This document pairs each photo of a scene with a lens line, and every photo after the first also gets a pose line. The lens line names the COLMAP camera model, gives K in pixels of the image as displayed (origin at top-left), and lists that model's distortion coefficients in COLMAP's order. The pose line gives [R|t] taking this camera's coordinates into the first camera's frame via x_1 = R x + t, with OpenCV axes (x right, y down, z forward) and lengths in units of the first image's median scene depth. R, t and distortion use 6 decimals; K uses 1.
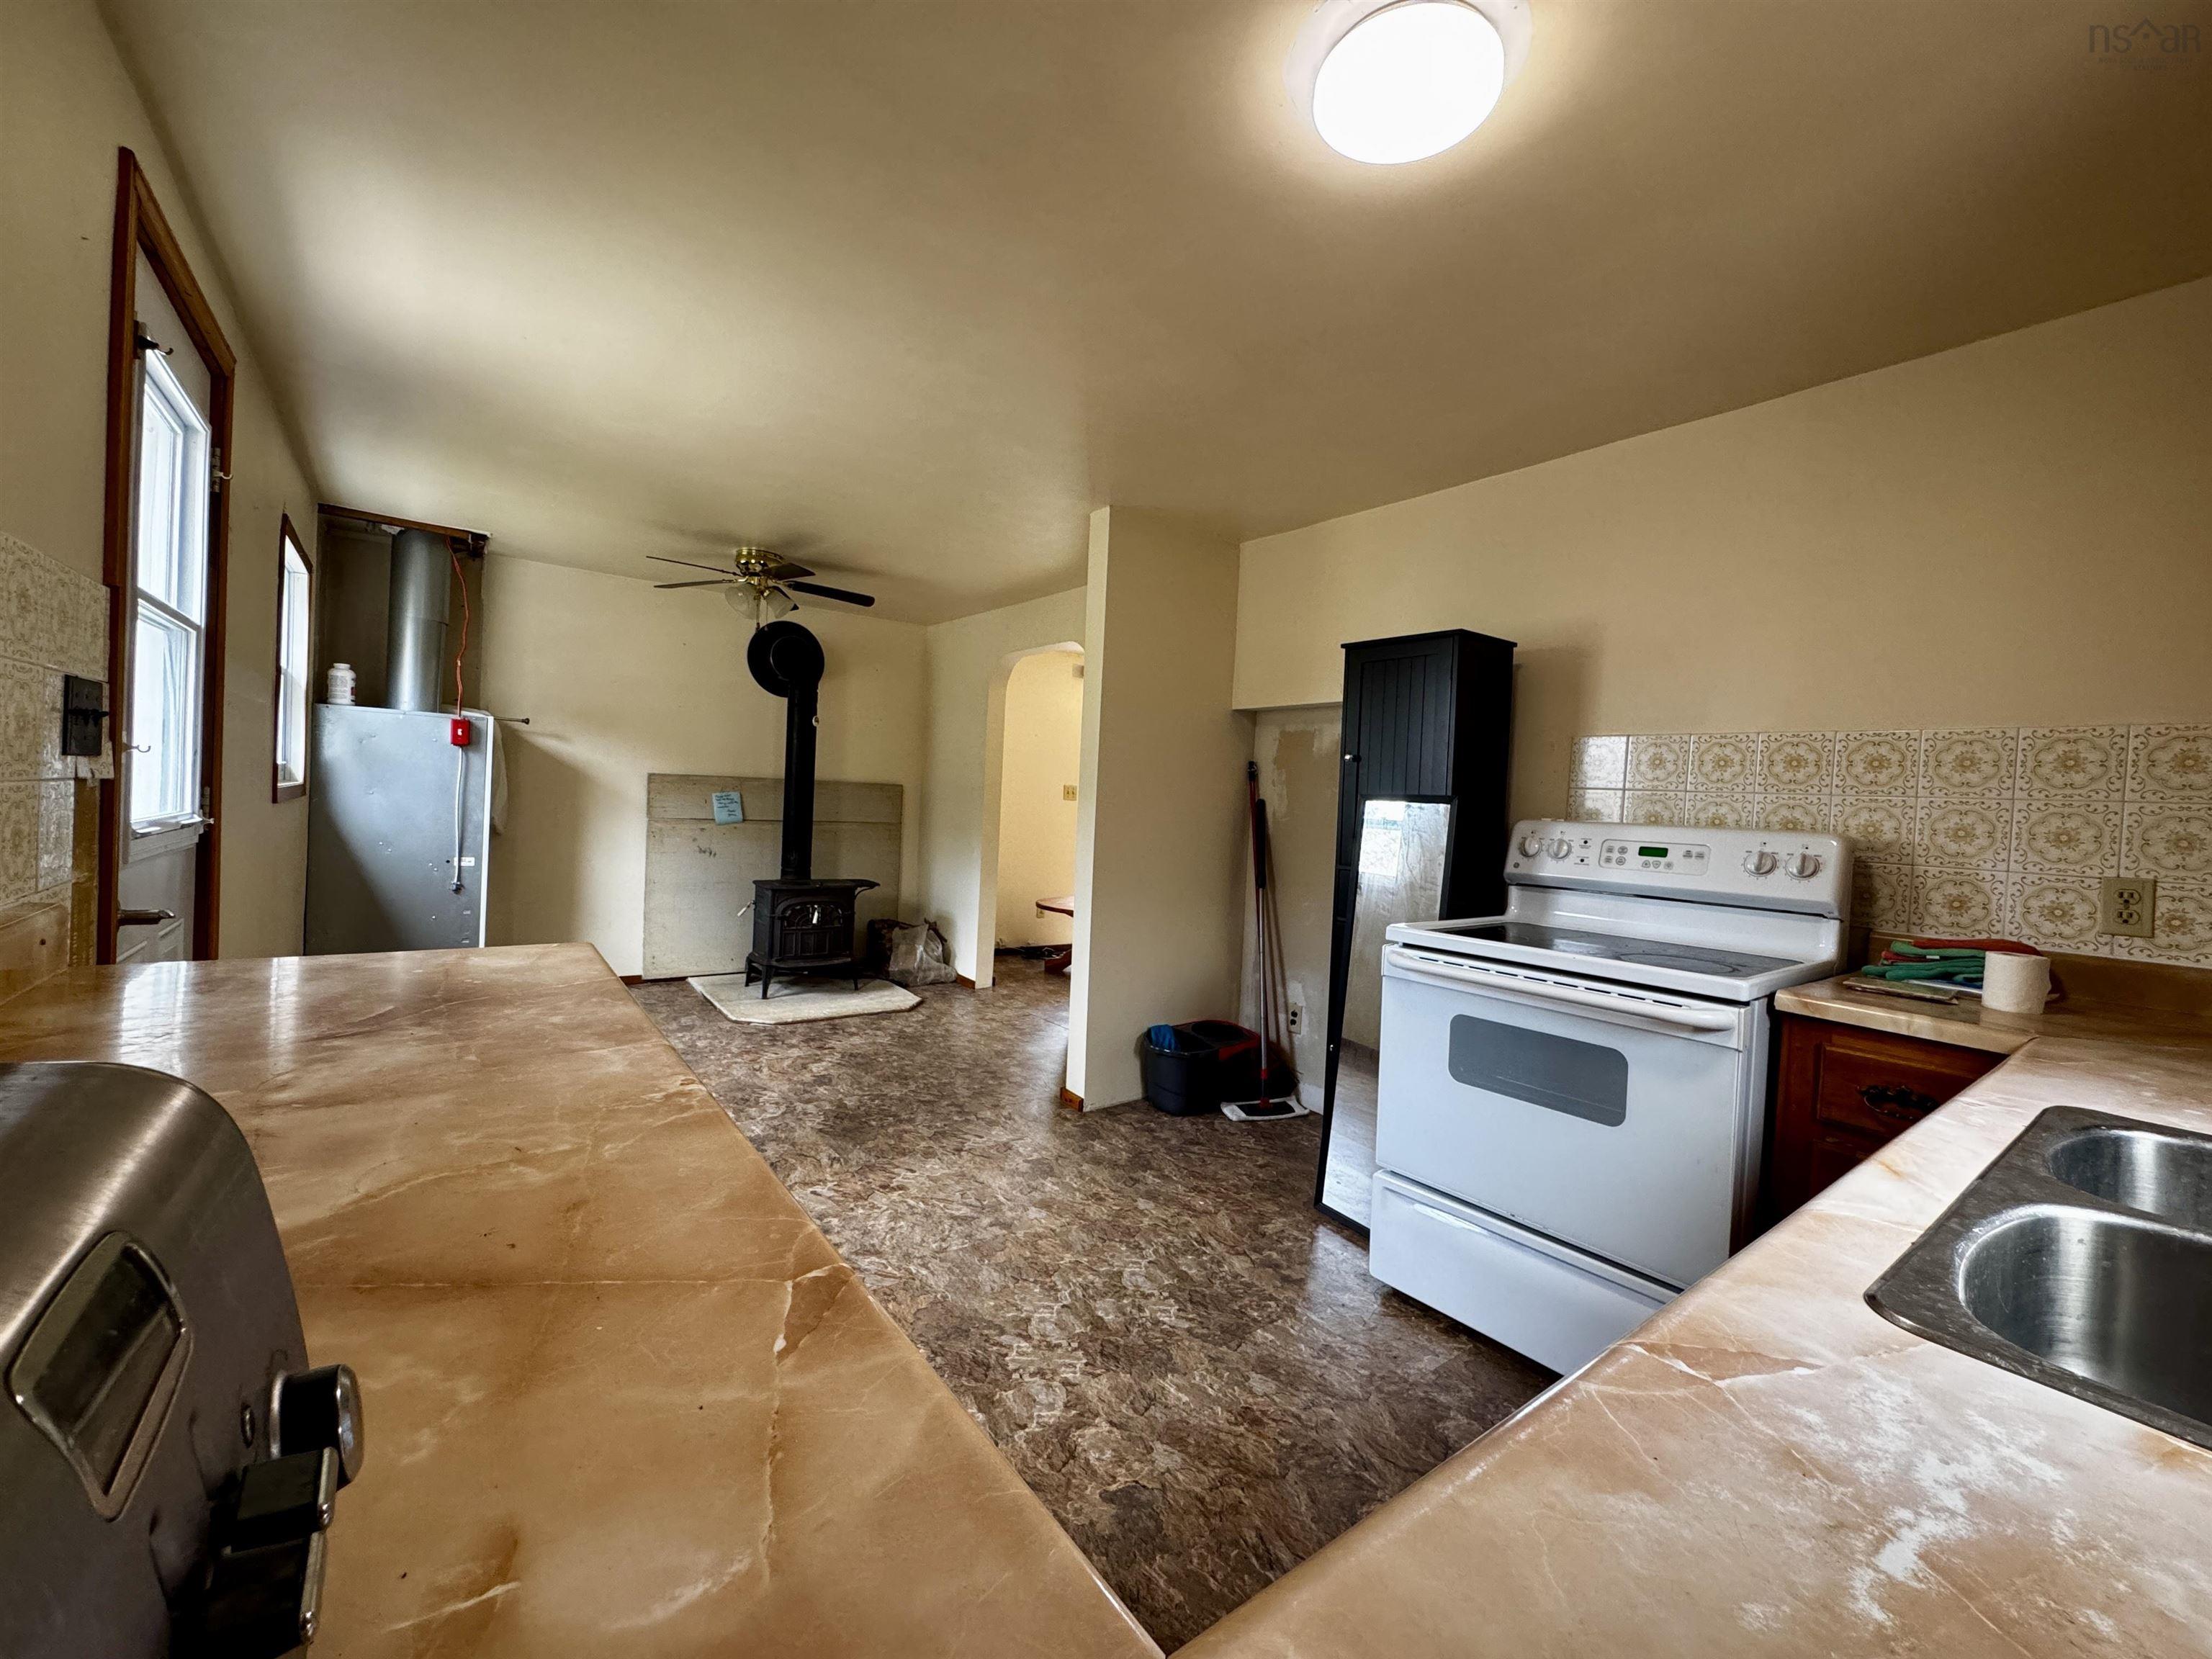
lens RADIAL K [[888.4, 0, 1105.7], [0, 888.4, 827.6], [0, 0, 1]] dist [0.002154, -0.000010]
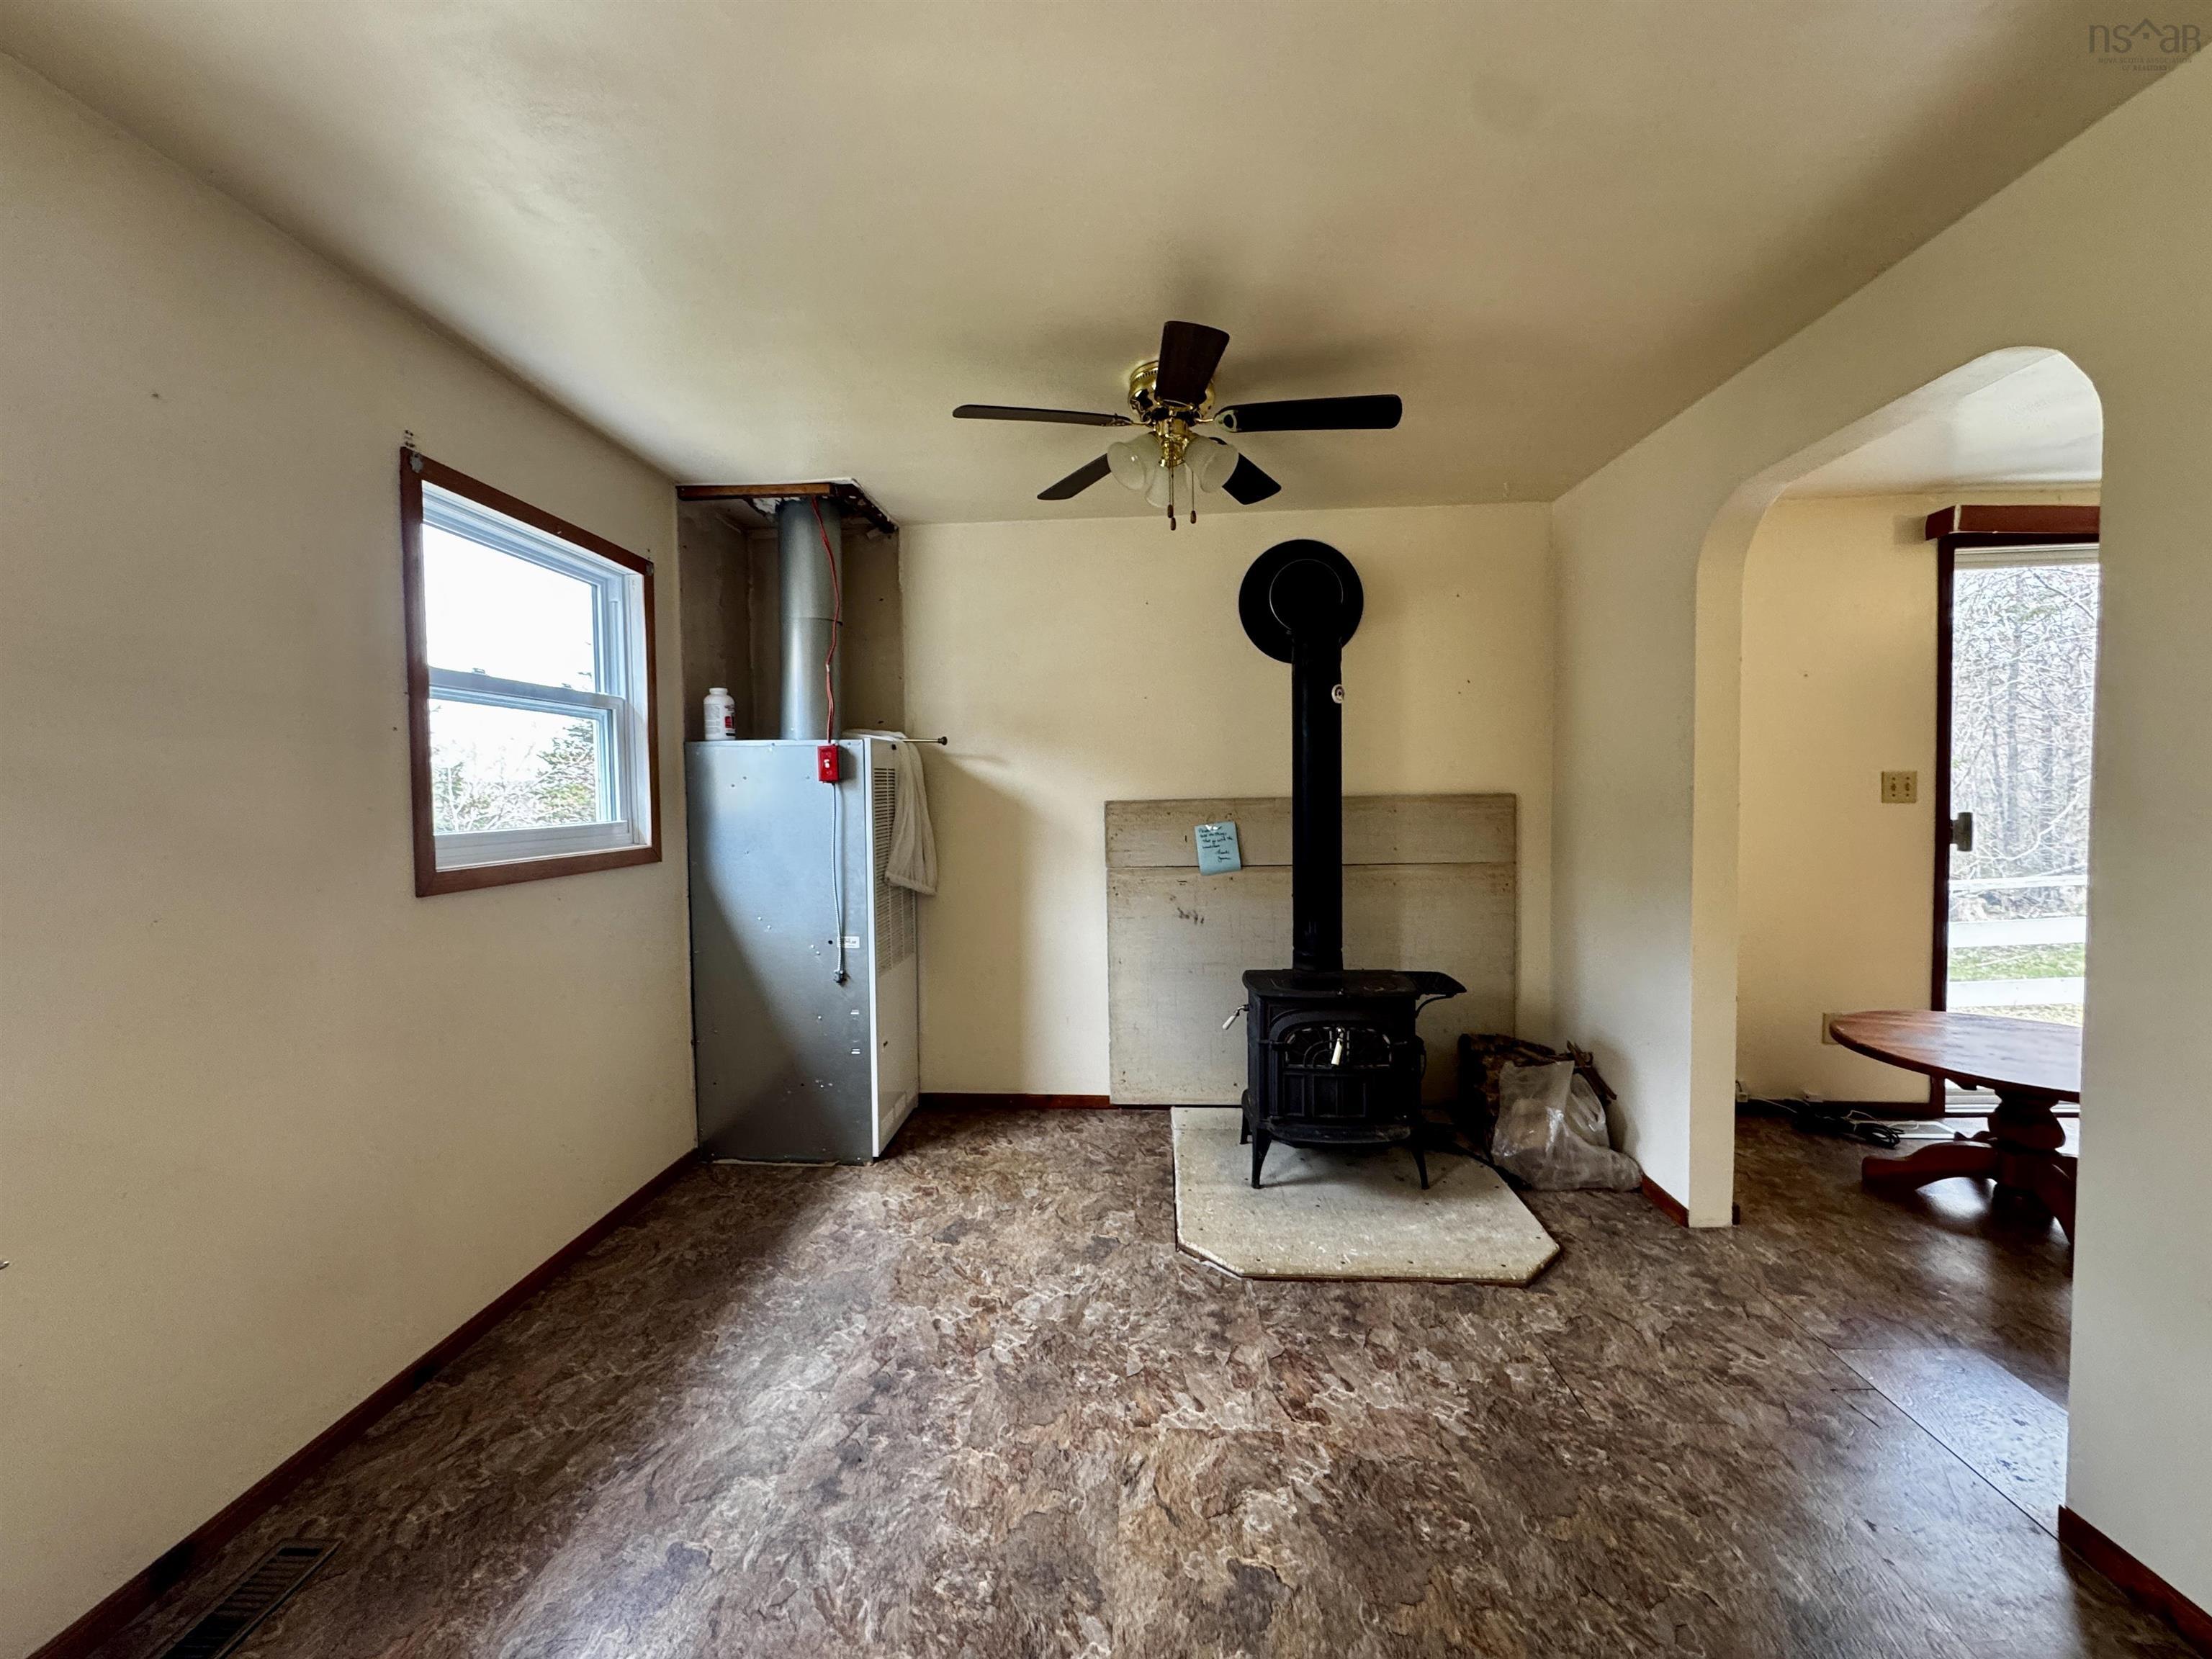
lens RADIAL K [[888.4, 0, 1105.7], [0, 888.4, 827.6], [0, 0, 1]] dist [0.002154, -0.000010]
pose [[0.764096, -0.033826, -0.644216, -0.083104], [0.030204, 0.999405, -0.016652, -0.031383], [0.644396, -0.006734, 0.764663, 0.509195]]
